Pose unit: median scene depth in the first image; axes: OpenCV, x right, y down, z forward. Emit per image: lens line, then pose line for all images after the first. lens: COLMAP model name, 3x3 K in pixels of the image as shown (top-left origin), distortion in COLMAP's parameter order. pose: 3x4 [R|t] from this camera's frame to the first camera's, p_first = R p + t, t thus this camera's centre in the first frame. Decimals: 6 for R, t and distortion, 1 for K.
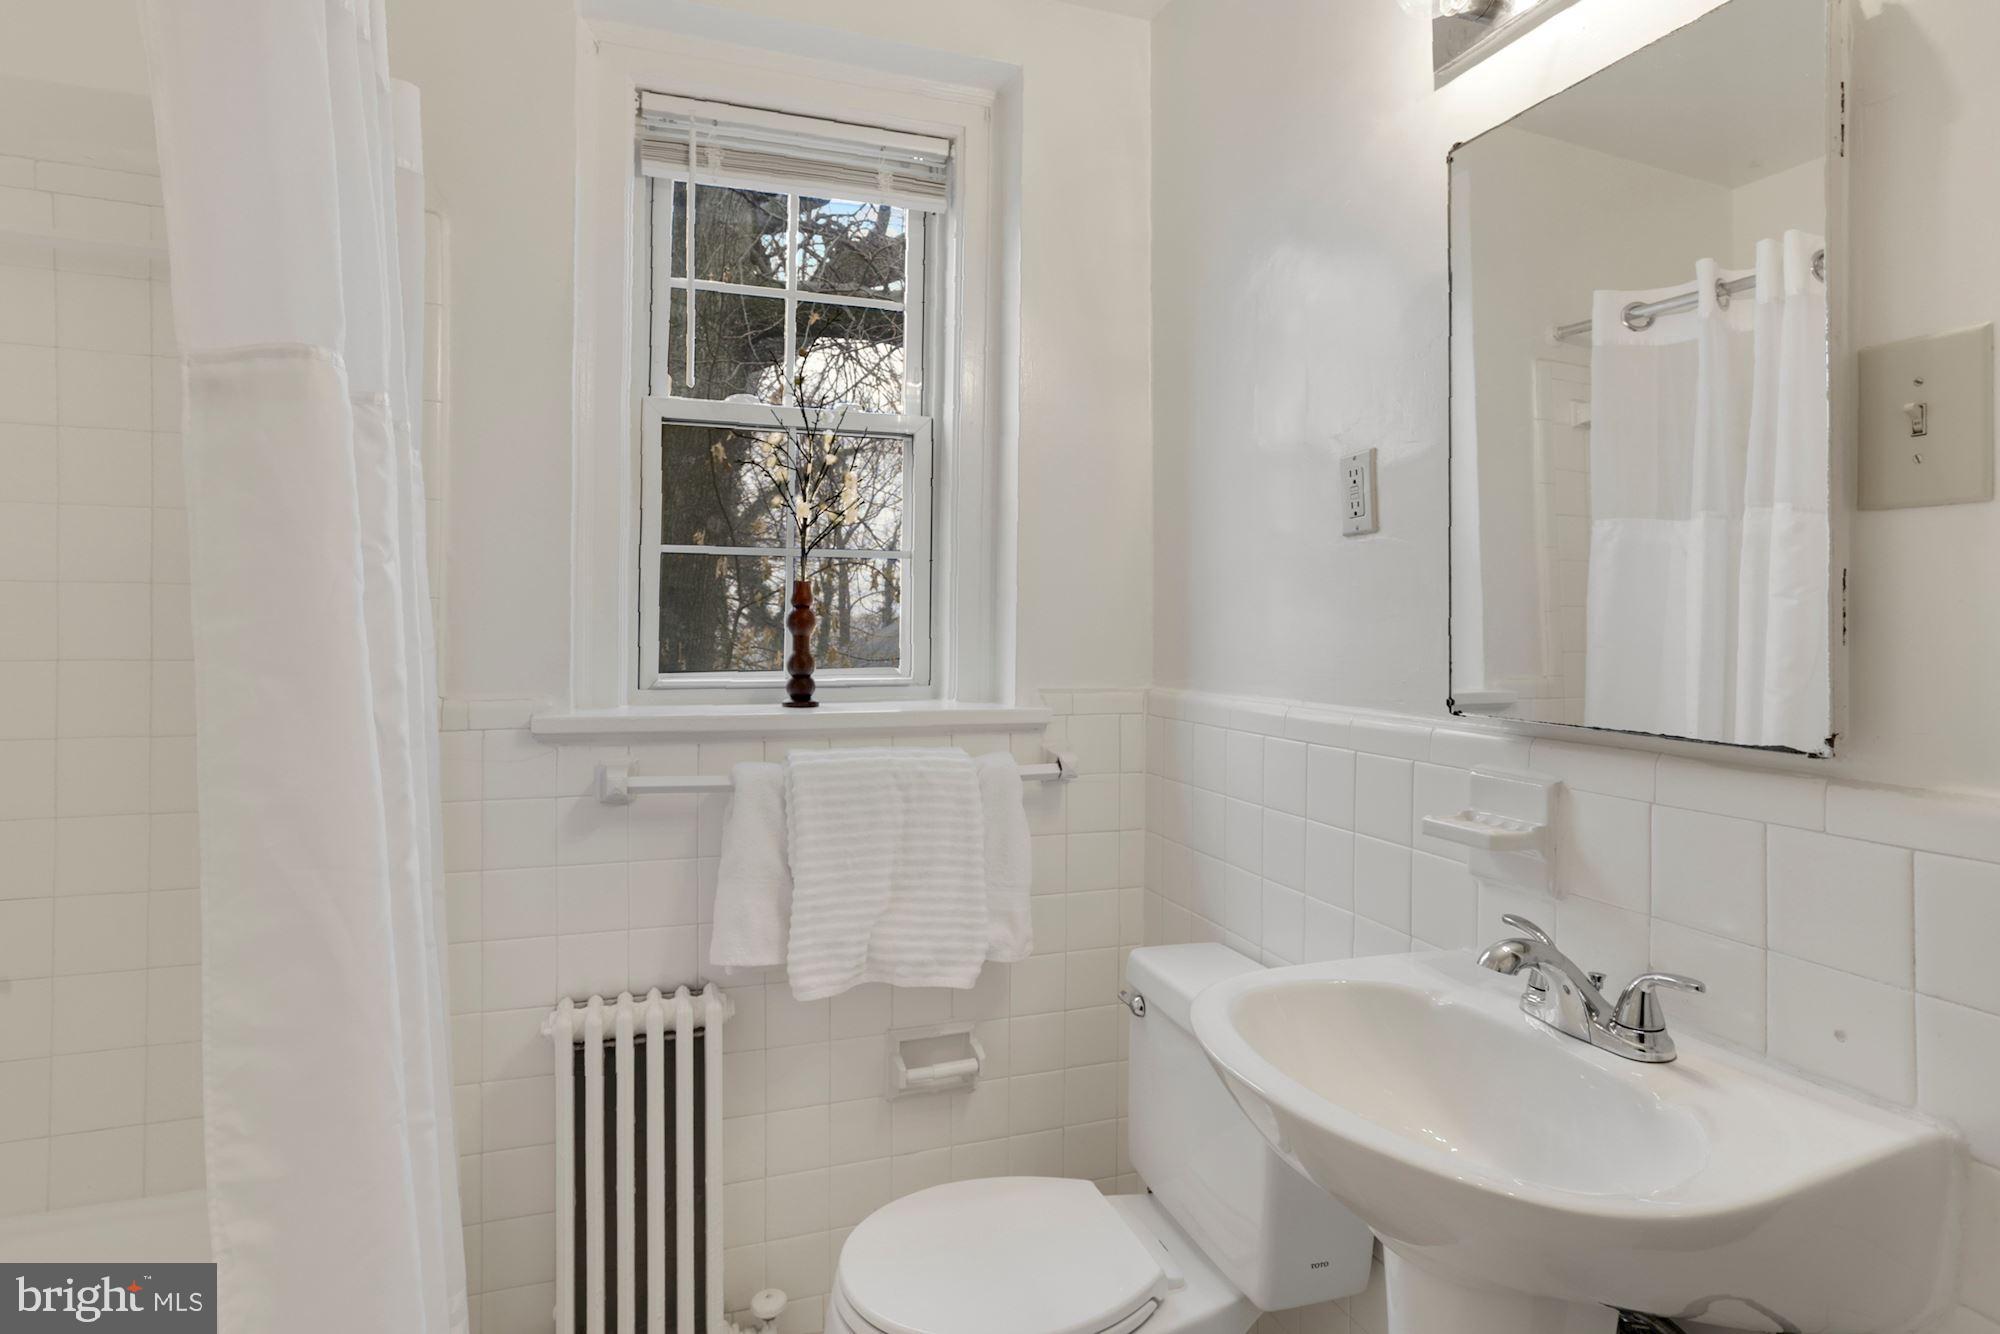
lens RADIAL K [[1039.0, 0, 1007.6], [0, 1039.0, 595.1], [0, 0, 1]] dist [-0.028456, 0.000399]
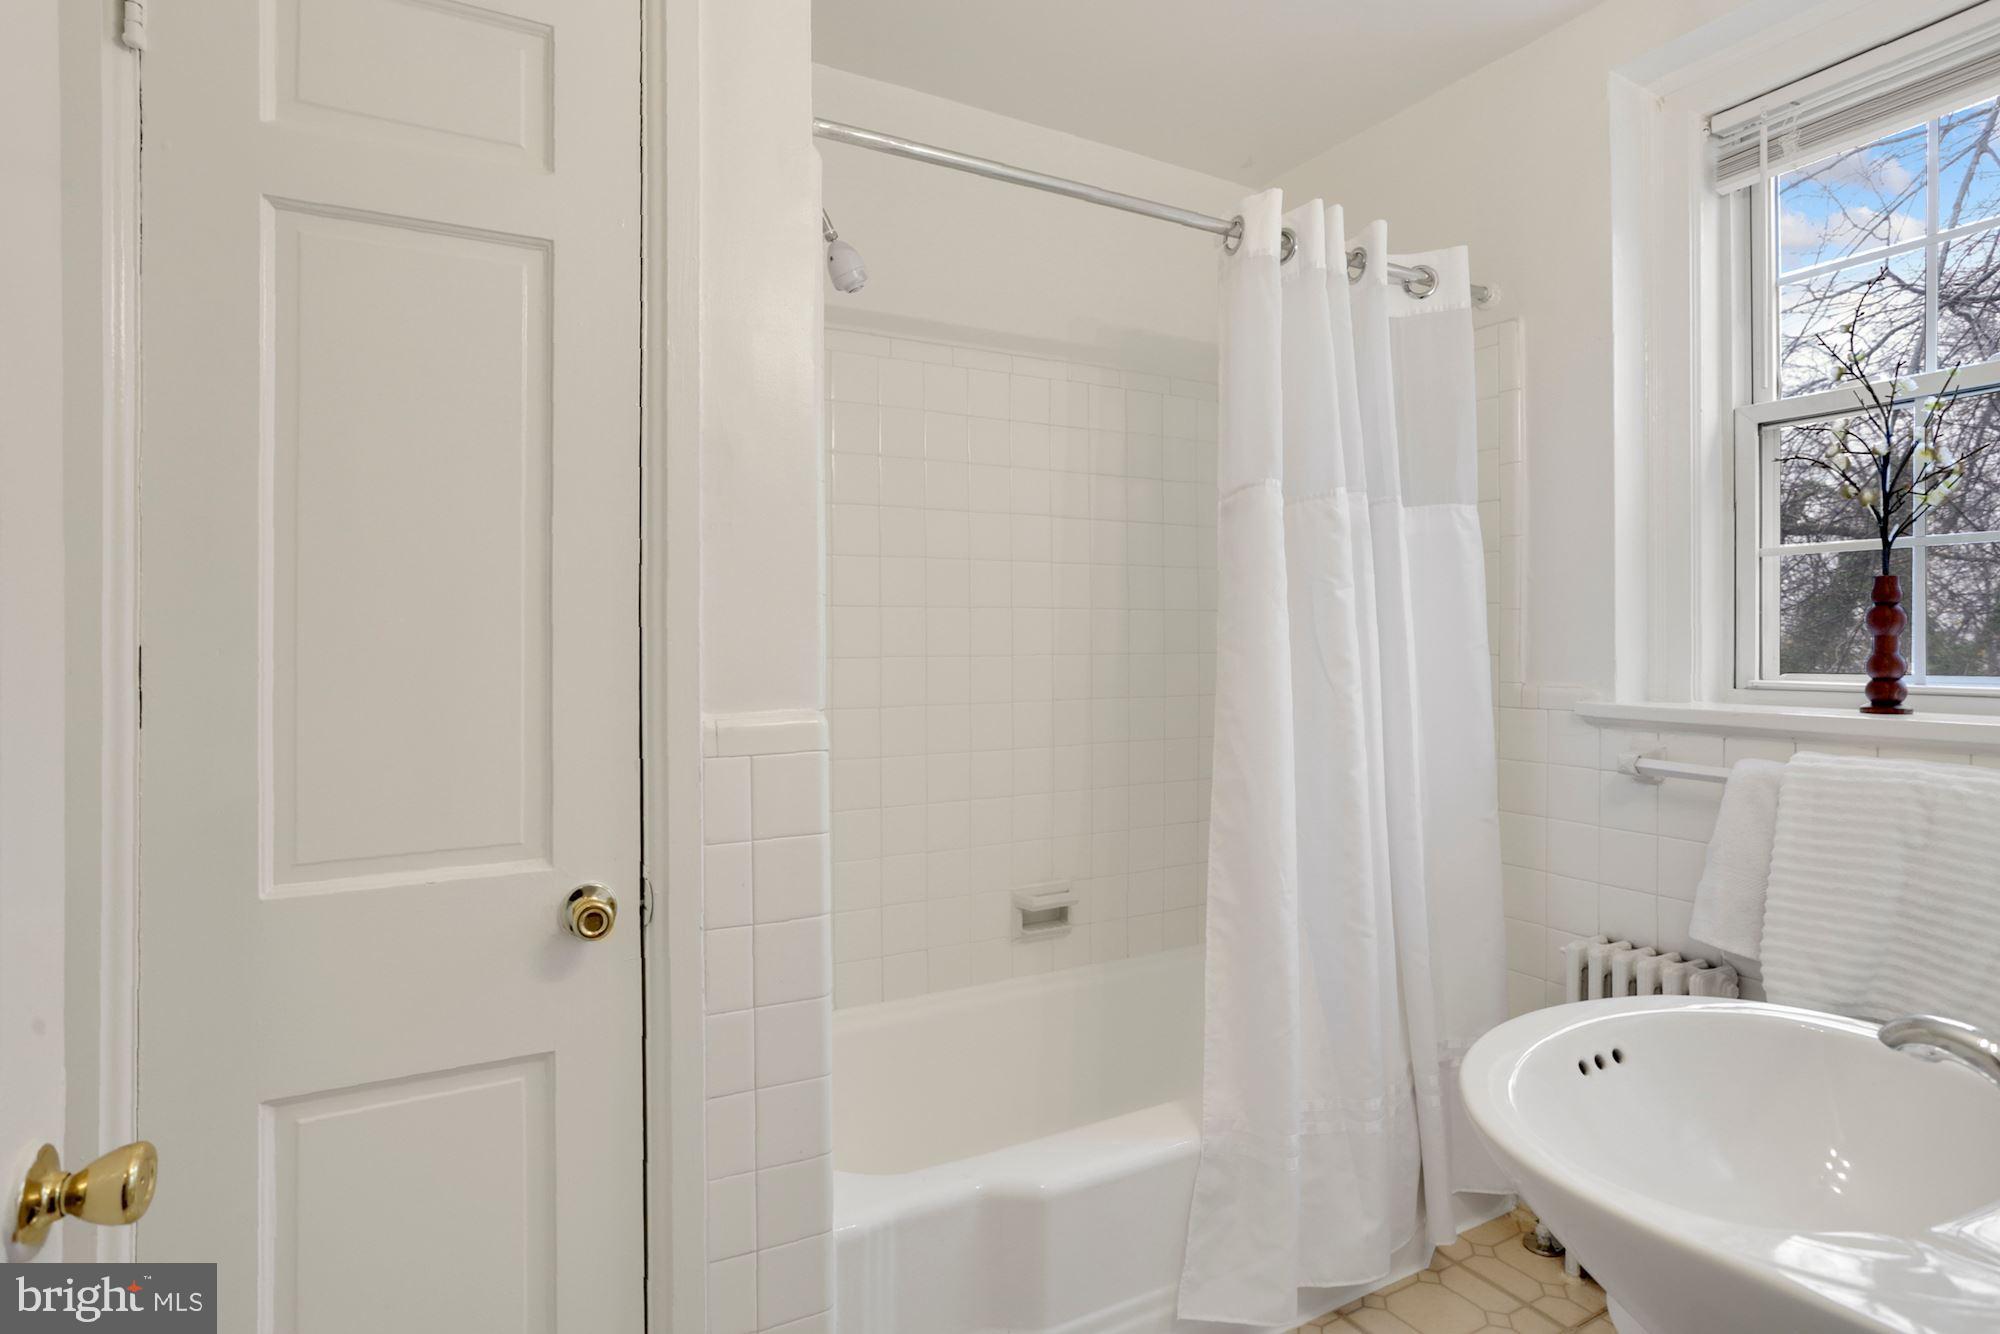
lens RADIAL K [[1028.5, 0, 991.3], [0, 1028.5, 639.0], [0, 0, 1]] dist [-0.080621, 0.066547]
pose [[0.195170, -0.007697, -0.980739, 0.512713], [0.033888, 0.999425, -0.001100, 0.017767], [0.980184, -0.033021, 0.195318, 0.066767]]
